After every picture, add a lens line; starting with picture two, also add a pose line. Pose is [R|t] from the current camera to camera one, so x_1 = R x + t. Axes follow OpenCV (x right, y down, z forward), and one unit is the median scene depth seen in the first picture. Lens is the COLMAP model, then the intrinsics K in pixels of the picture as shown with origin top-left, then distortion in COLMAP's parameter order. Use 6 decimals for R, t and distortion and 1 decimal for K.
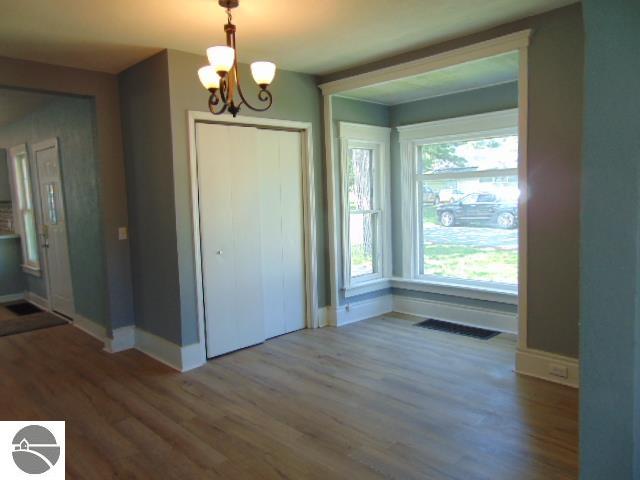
lens RADIAL K [[481.4, 0, 320.0], [0, 481.4, 240.0], [0, 0, 1]] dist [0.002122, 0.008434]
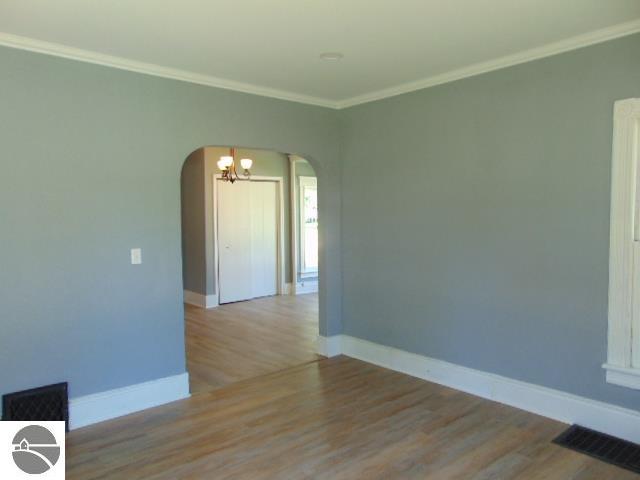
lens RADIAL K [[481.4, 0, 320.0], [0, 481.4, 240.0], [0, 0, 1]] dist [0.002122, 0.008434]
pose [[0.998348, 0.022456, -0.052895, 0.216330], [-0.024403, 0.999038, -0.036443, 0.047886], [0.052026, 0.037674, 0.997935, -0.740853]]
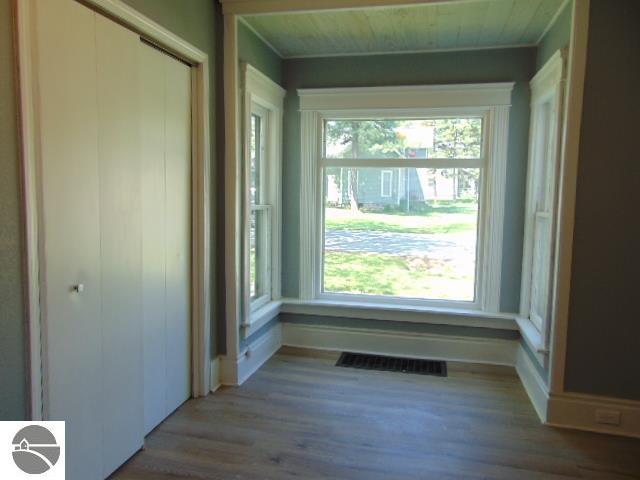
lens RADIAL K [[481.4, 0, 320.0], [0, 481.4, 240.0], [0, 0, 1]] dist [0.002122, 0.008434]
pose [[0.839875, -0.008394, 0.542715, -0.225914], [0.006552, 0.999964, 0.005328, -0.016787], [-0.542741, -0.000919, 0.839900, 0.422814]]
